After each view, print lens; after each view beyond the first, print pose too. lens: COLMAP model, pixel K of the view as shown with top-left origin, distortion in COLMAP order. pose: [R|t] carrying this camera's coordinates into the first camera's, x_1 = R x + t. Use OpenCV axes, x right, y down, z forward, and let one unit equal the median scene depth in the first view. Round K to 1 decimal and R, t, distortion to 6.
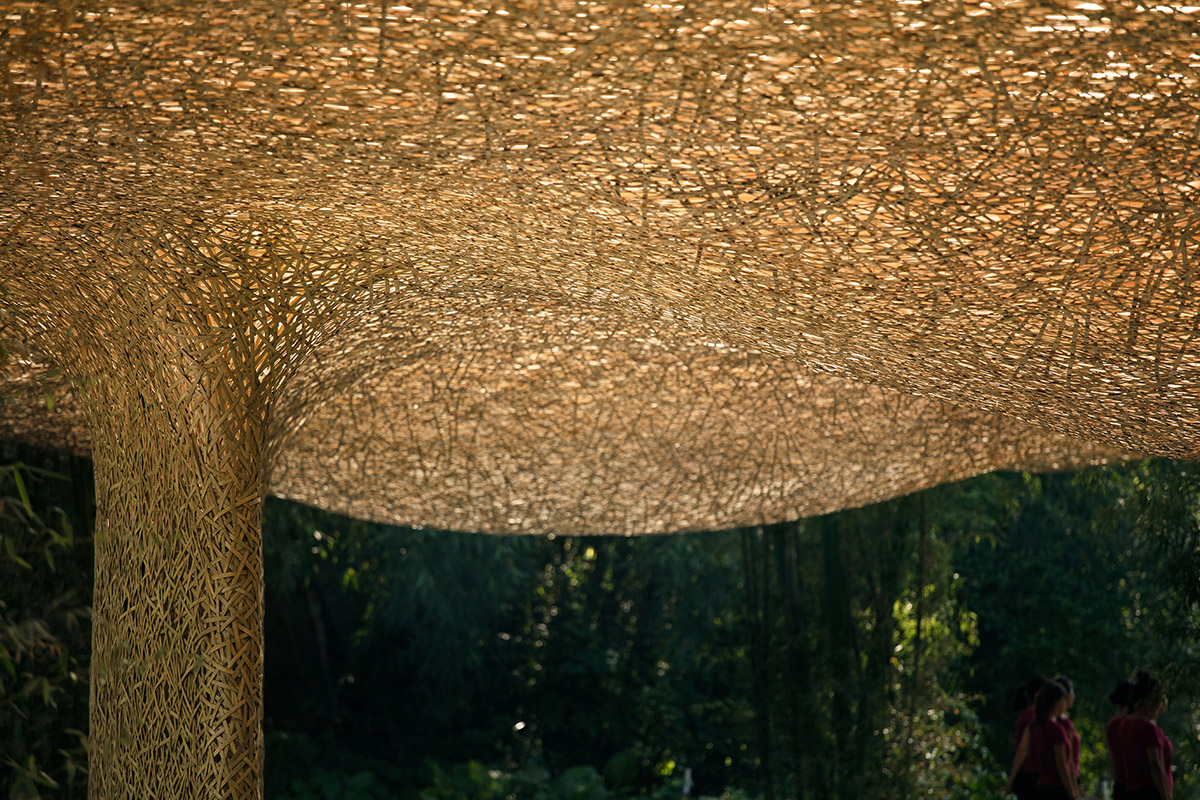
lens RADIAL K [[6923.7, 0, 597.8], [0, 6923.7, 396.7], [0, 0, 1]] dist [2.525943, 0.000000]
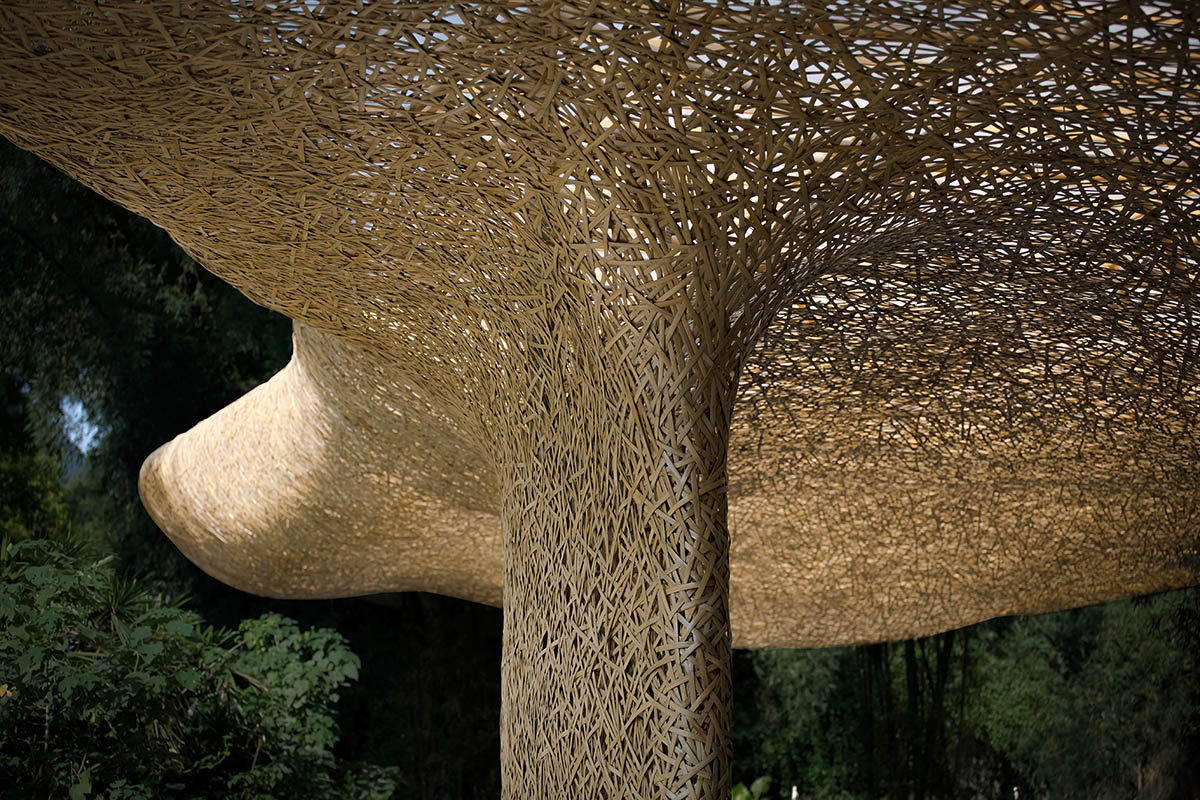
lens RADIAL K [[2461.7, 0, 600.9], [0, 2461.7, 401.6], [0, 0, 1]] dist [-0.257990, 0.000000]
pose [[0.999758, -0.008091, -0.020450, -0.056404], [0.006050, 0.995168, -0.097996, 0.031248], [0.021144, 0.097849, 0.994977, 0.730440]]
